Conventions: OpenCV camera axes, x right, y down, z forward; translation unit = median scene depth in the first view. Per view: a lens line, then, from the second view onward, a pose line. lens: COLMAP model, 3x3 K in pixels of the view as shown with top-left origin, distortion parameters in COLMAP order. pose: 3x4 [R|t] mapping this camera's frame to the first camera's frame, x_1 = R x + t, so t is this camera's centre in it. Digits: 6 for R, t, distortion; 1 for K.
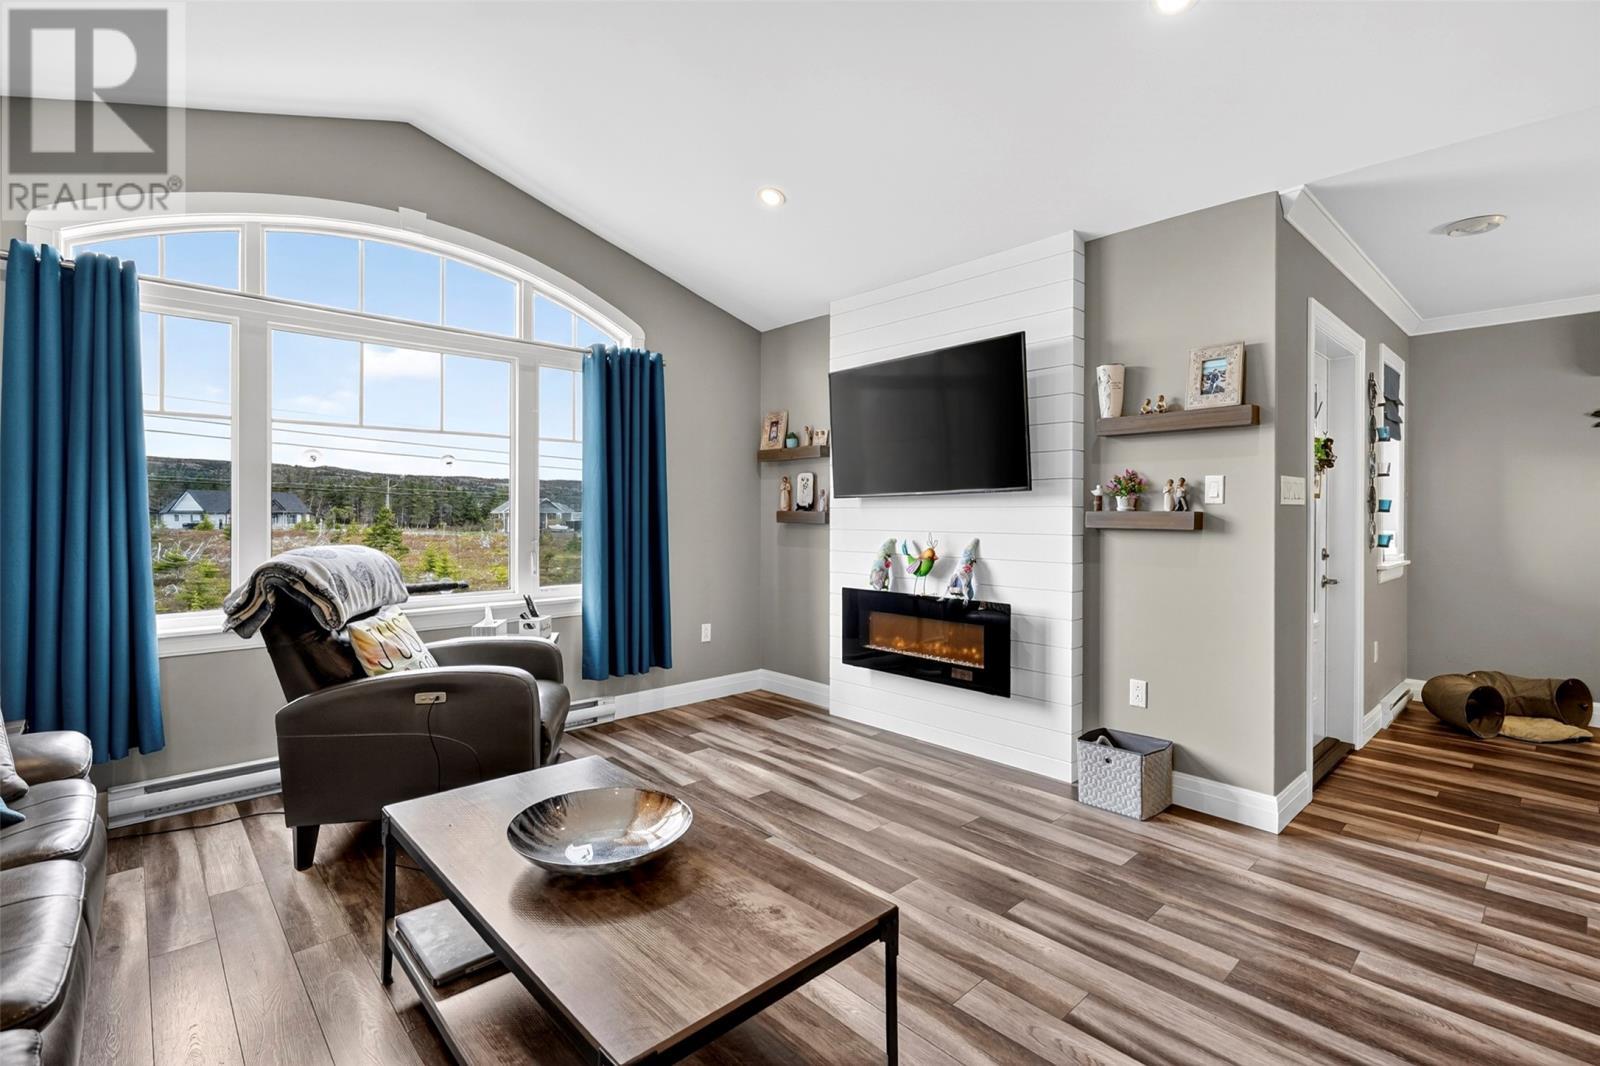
lens RADIAL K [[725.7, 0, 797.4], [0, 725.7, 522.2], [0, 0, 1]] dist [-0.005981, 0.001181]
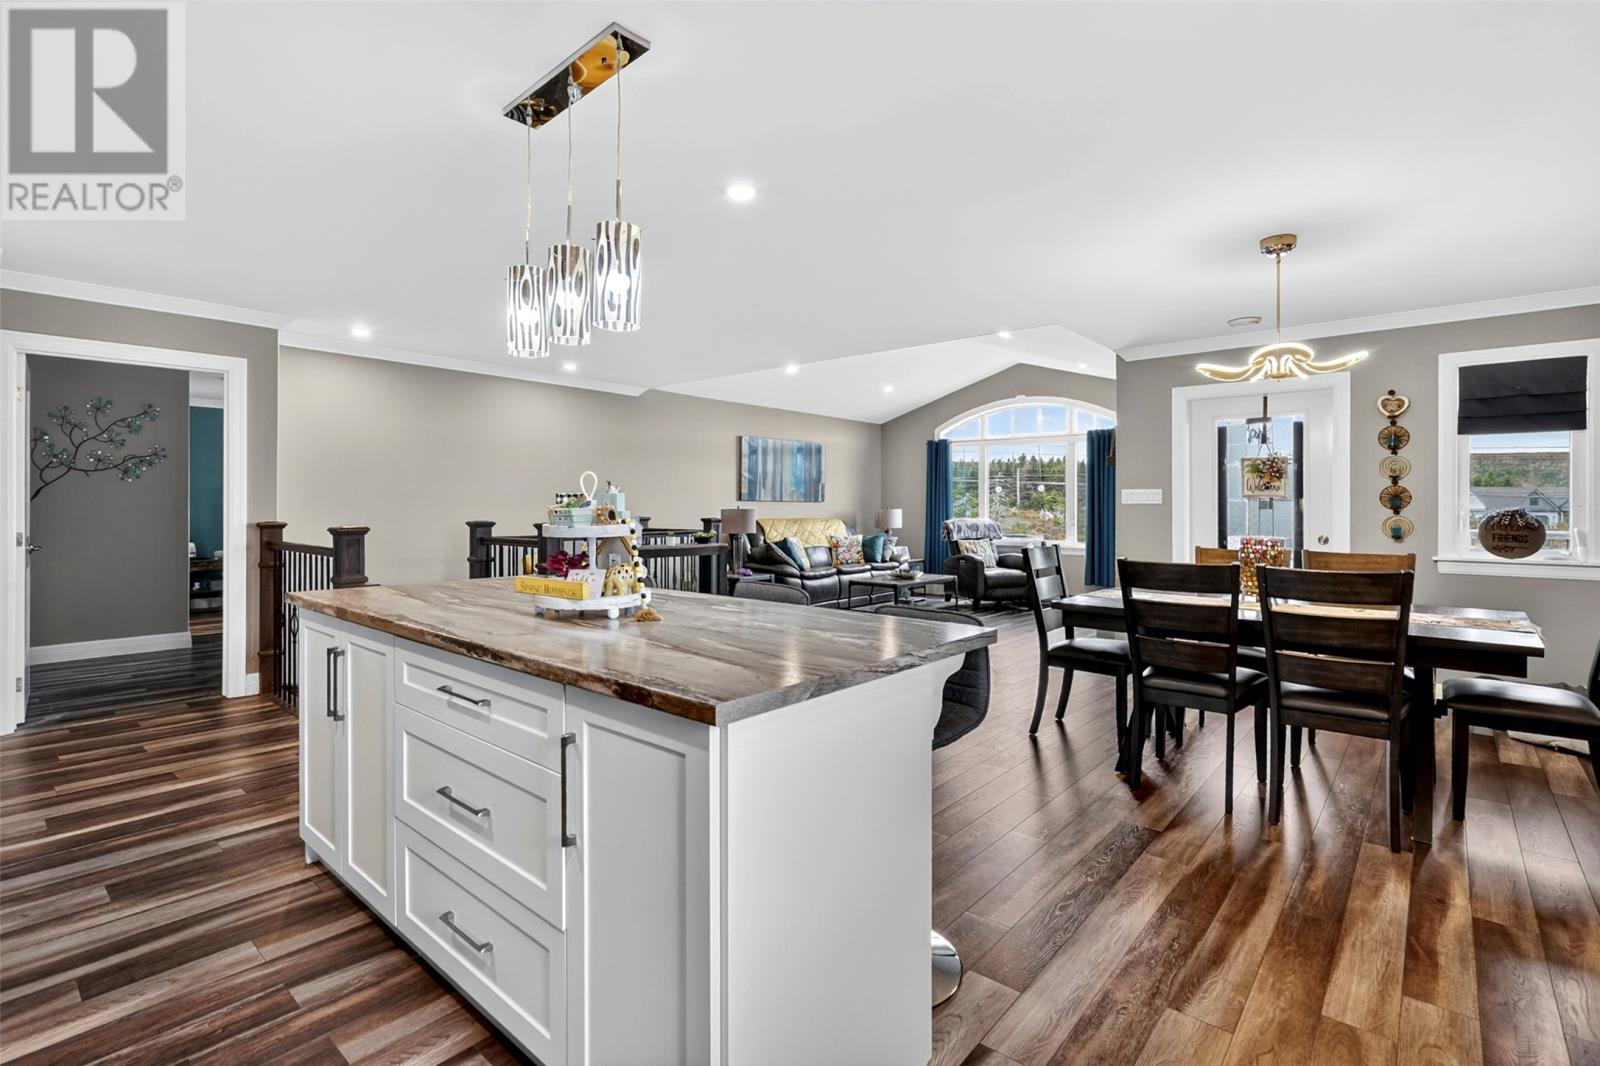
lens RADIAL K [[748.4, 0, 806.7], [0, 748.4, 507.2], [0, 0, 1]] dist [-0.002137, 0.000060]
pose [[0.114493, -0.000173, -0.993424, 2.393984], [-0.017978, 0.999836, -0.002246, 0.005611], [0.993261, 0.018117, 0.114471, -0.106643]]
